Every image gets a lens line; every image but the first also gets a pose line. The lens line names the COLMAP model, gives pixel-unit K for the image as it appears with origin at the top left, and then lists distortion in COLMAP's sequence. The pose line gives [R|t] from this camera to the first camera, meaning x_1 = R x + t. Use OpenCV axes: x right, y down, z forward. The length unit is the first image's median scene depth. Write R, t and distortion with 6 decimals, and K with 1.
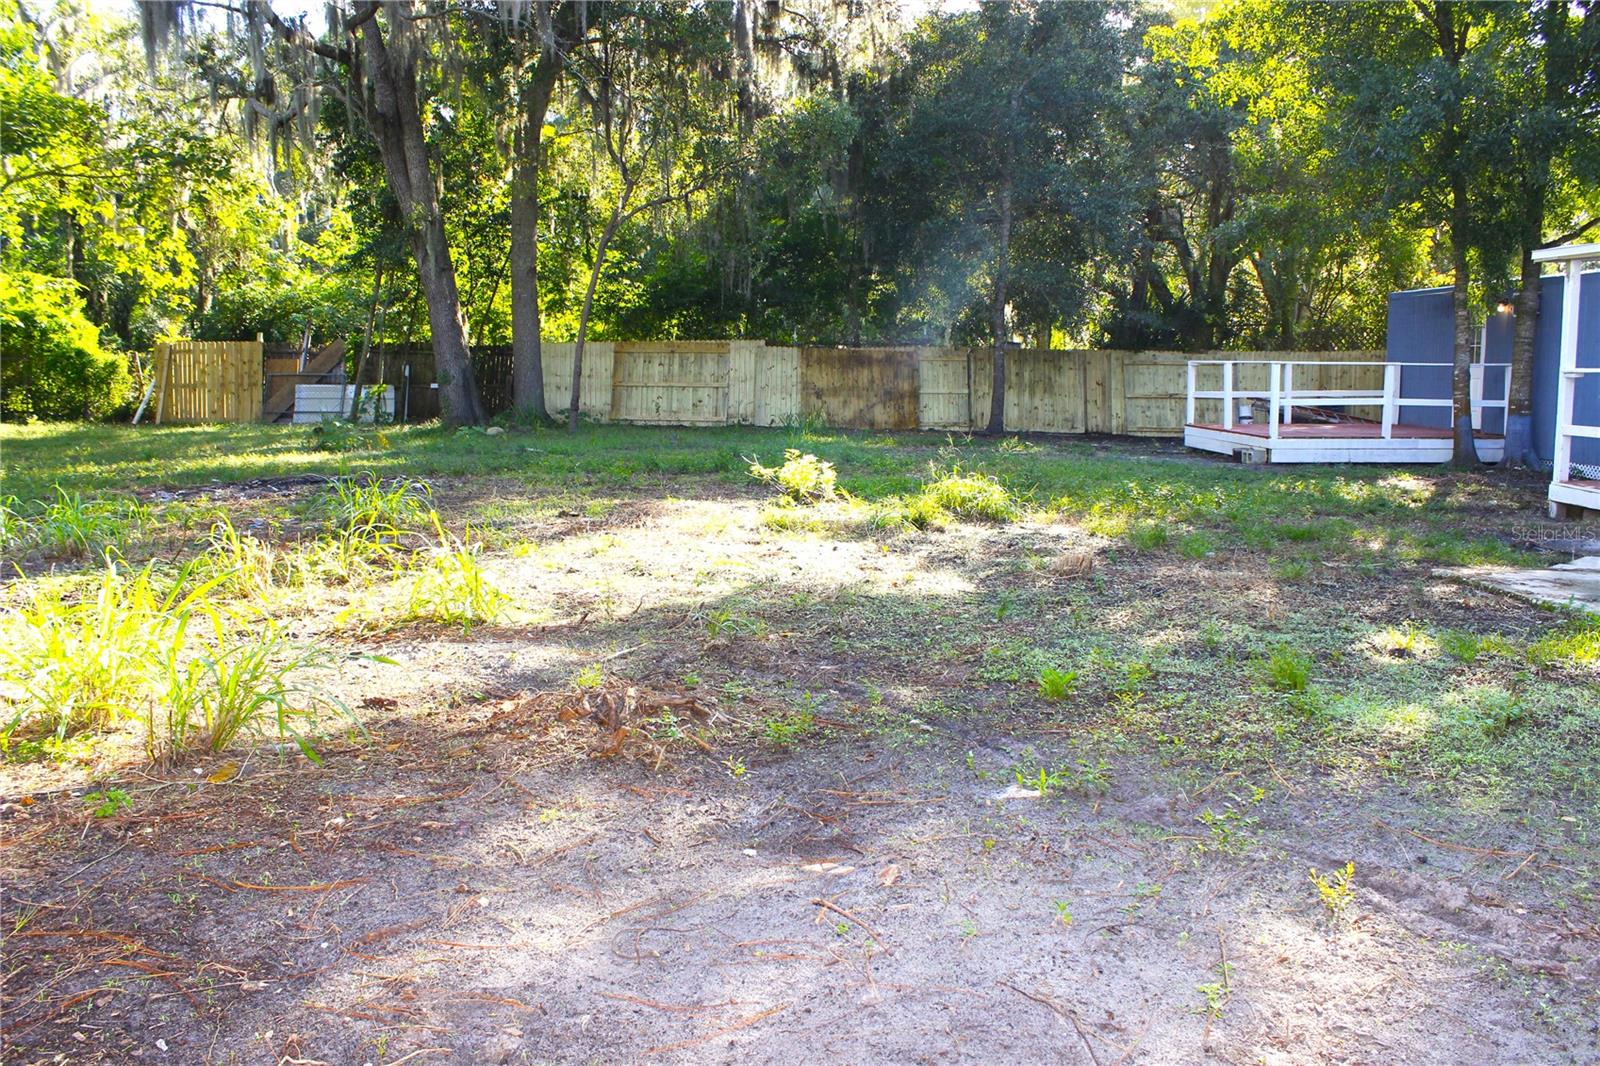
lens RADIAL K [[1319.2, 0, 799.9], [0, 1319.2, 552.9], [0, 0, 1]] dist [-0.167332, 0.145041]
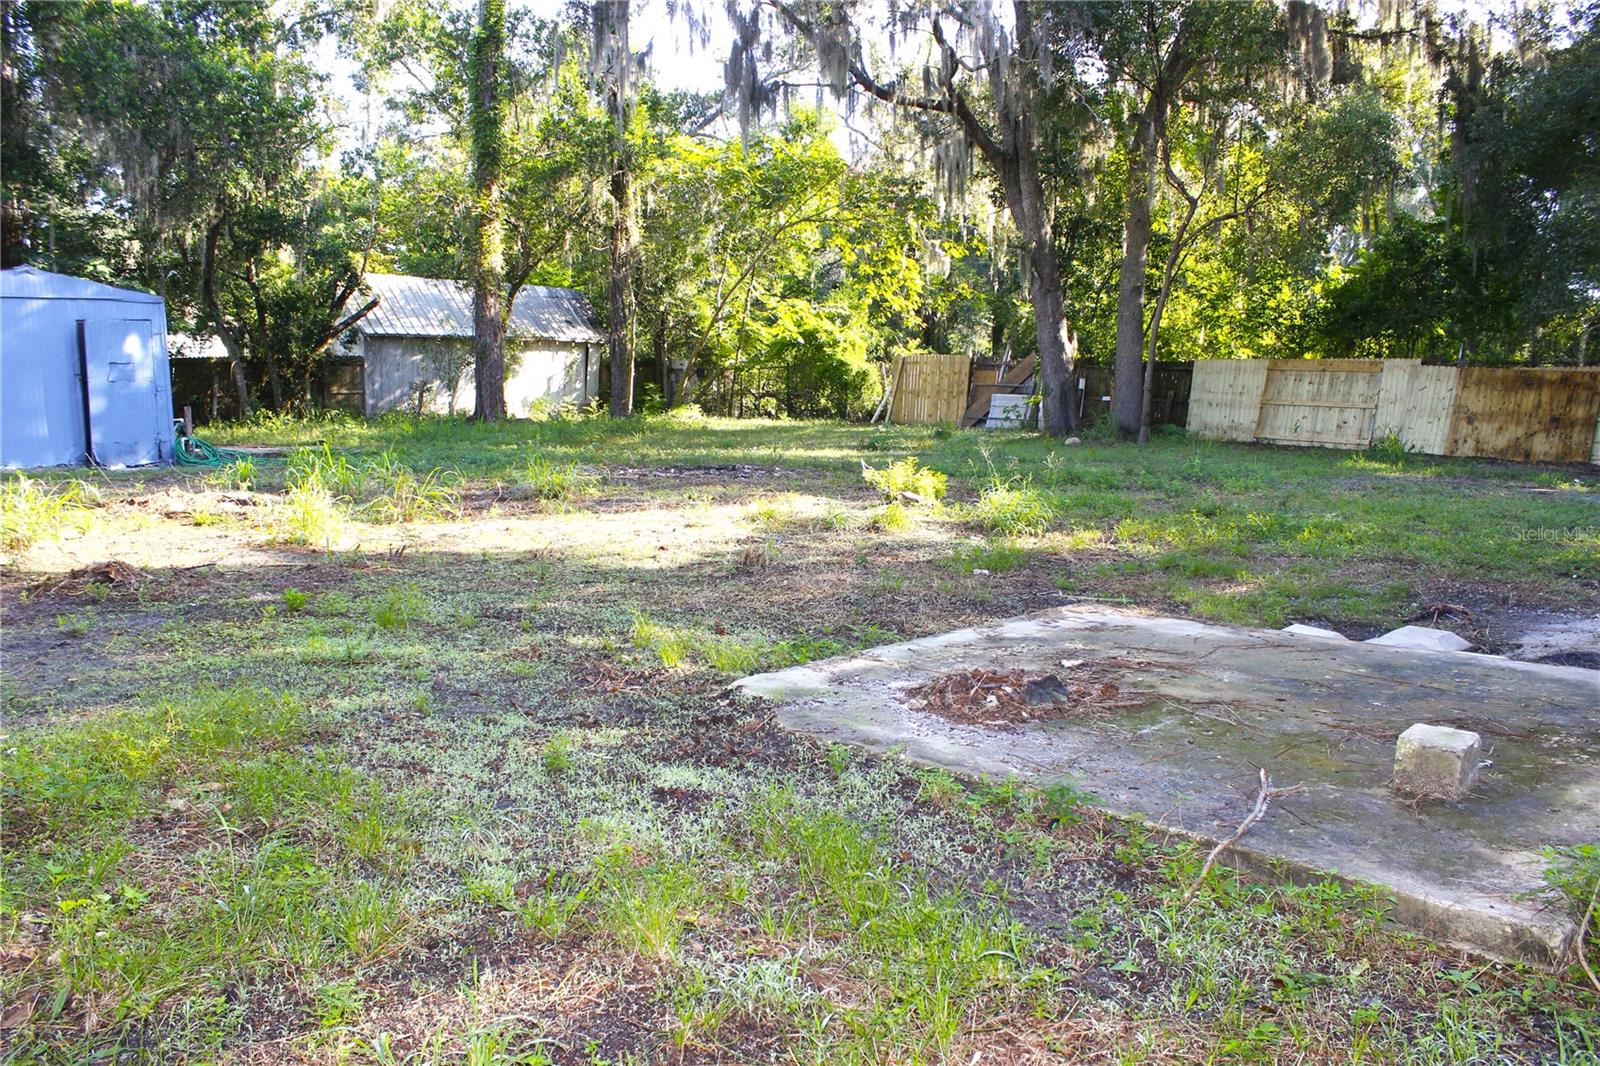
lens RADIAL K [[1319.2, 0, 799.9], [0, 1319.2, 552.9], [0, 0, 1]] dist [-0.167332, 0.145041]
pose [[0.726426, 0.091896, -0.681073, 0.277764], [-0.099291, 0.994656, 0.028305, -0.008786], [0.680035, 0.047063, 0.731668, 0.058117]]
